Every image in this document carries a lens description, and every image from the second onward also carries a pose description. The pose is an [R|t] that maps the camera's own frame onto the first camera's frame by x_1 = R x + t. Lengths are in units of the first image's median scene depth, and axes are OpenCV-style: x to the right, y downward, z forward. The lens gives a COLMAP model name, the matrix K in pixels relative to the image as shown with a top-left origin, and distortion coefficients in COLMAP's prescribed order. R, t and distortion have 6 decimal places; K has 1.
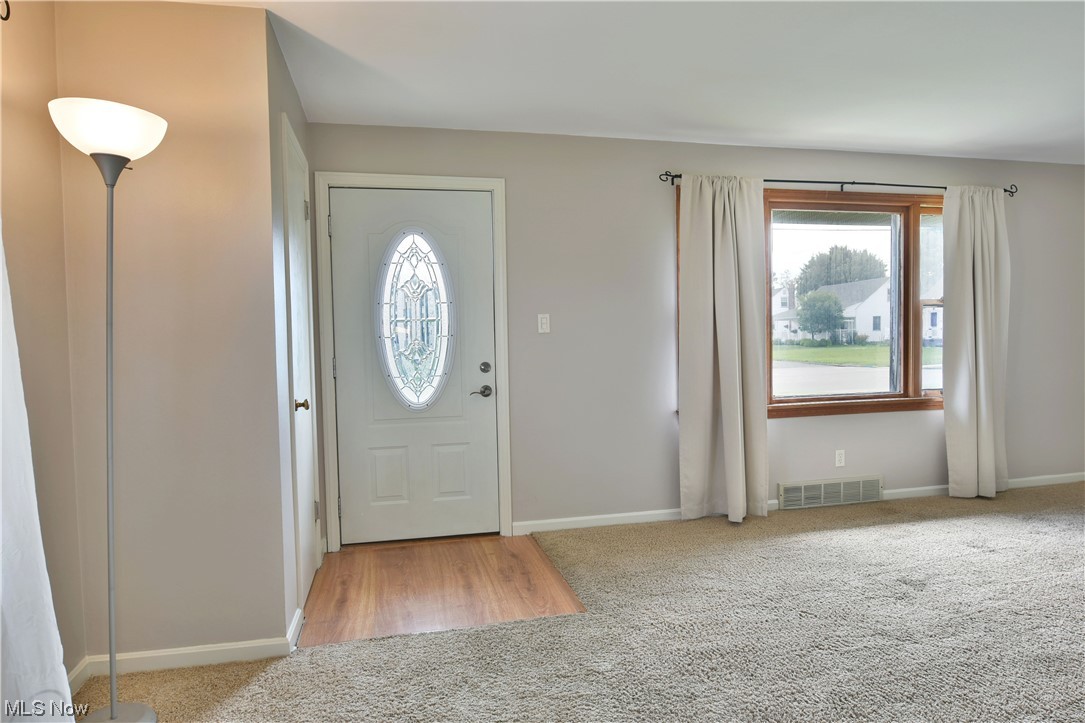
lens RADIAL K [[658.0, 0, 543.3], [0, 658.0, 355.6], [0, 0, 1]] dist [-0.010134, -0.011772]
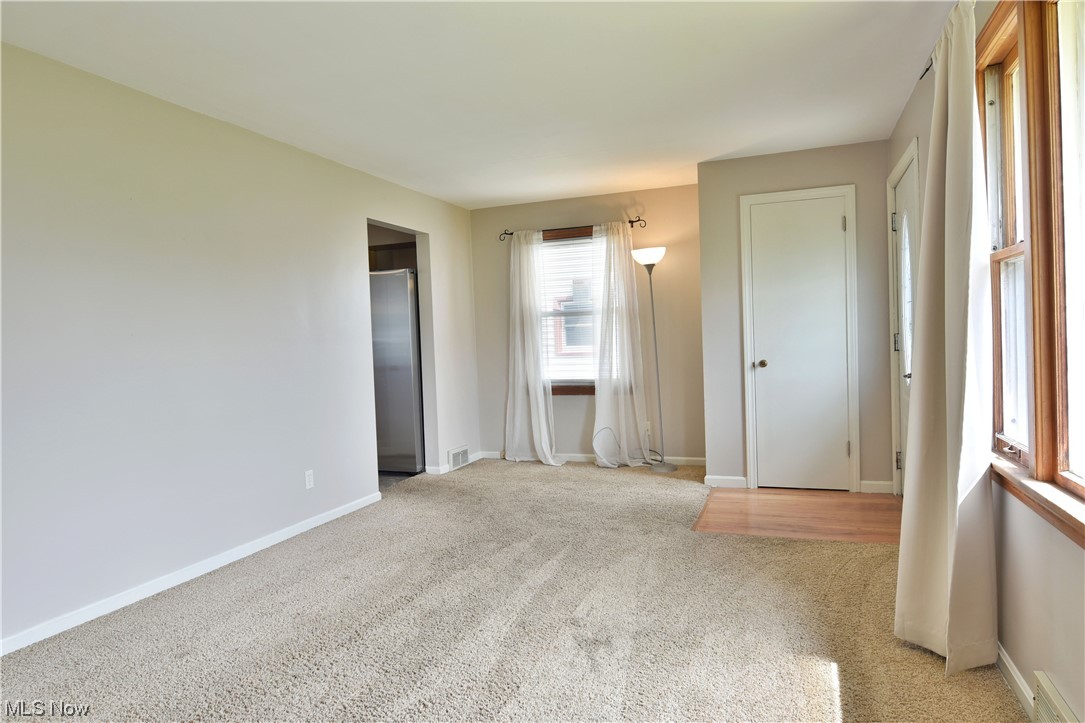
lens RADIAL K [[658.0, 0, 544.8], [0, 658.0, 359.7], [0, 0, 1]] dist [-0.010134, -0.011772]
pose [[-0.561341, 0.069599, -0.824653, 0.947581], [0.031425, 0.997531, 0.062799, -0.042208], [0.826988, 0.009336, -0.562142, 1.069615]]
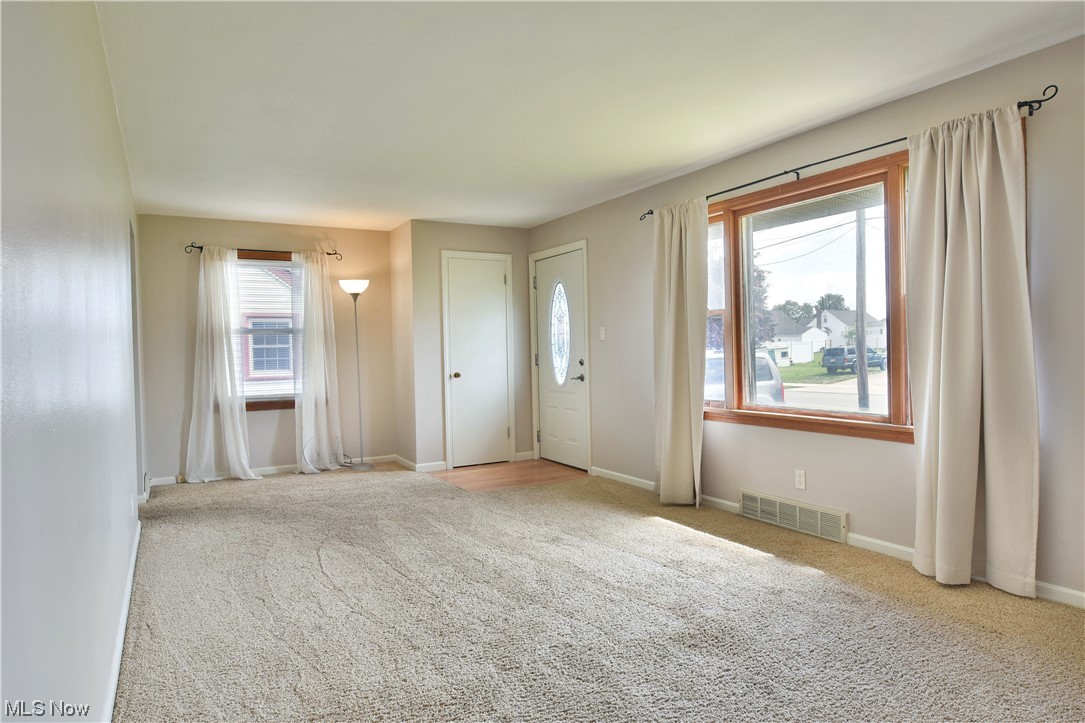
lens RADIAL K [[658.0, 0, 546.9], [0, 658.0, 358.9], [0, 0, 1]] dist [-0.010134, -0.011772]
pose [[0.284275, 0.028142, -0.958330, 1.362113], [-0.005575, 0.999601, 0.027700, -0.034045], [0.958727, -0.002532, 0.284319, 0.471283]]
